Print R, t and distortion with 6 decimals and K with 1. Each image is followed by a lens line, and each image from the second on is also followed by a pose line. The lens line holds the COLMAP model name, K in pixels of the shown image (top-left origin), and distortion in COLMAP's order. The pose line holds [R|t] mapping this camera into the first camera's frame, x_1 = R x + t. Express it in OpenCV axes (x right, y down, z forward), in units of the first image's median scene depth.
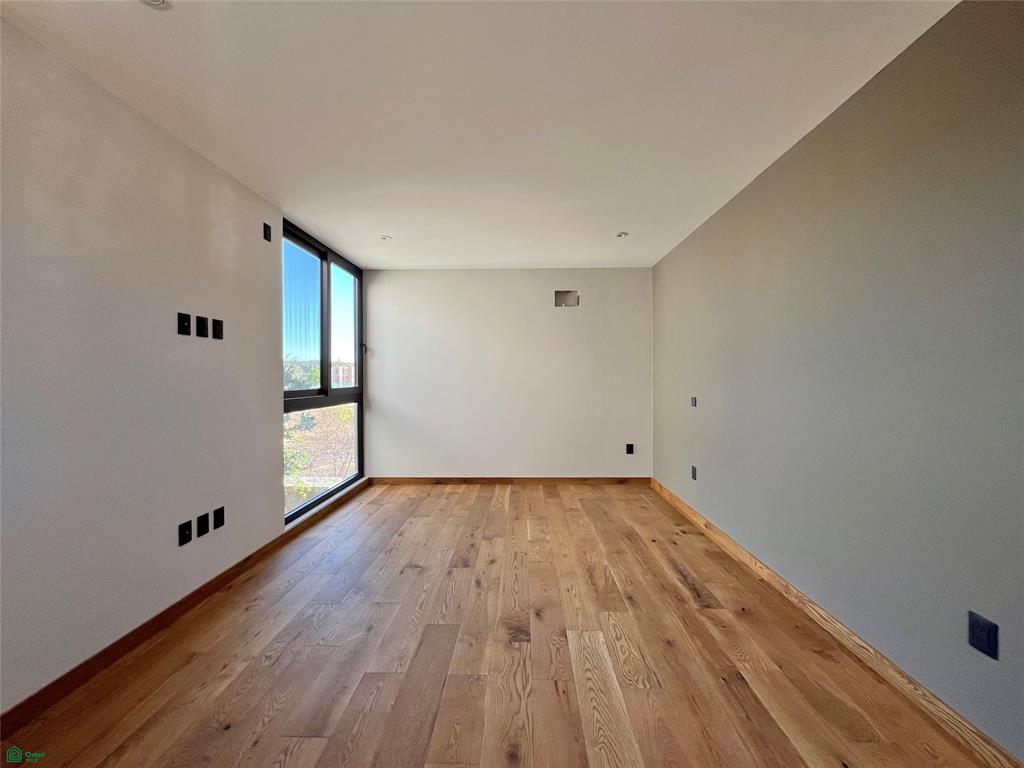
lens RADIAL K [[409.4, 0, 511.7], [0, 409.4, 380.7], [0, 0, 1]] dist [-0.000601, 0.000255]
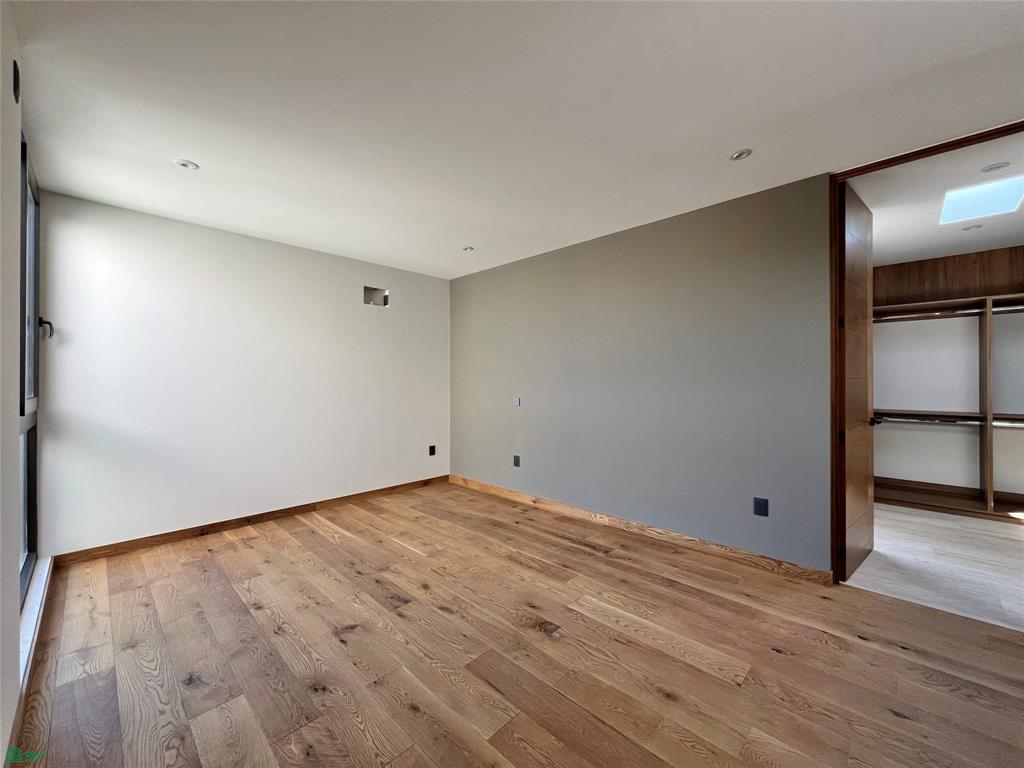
lens RADIAL K [[409.4, 0, 511.7], [0, 409.4, 380.7], [0, 0, 1]] dist [-0.000601, 0.000255]
pose [[0.677233, 0.004549, 0.735755, -0.512162], [0.004279, 0.999940, -0.010121, 0.001660], [-0.735756, 0.010003, 0.677172, 0.221673]]
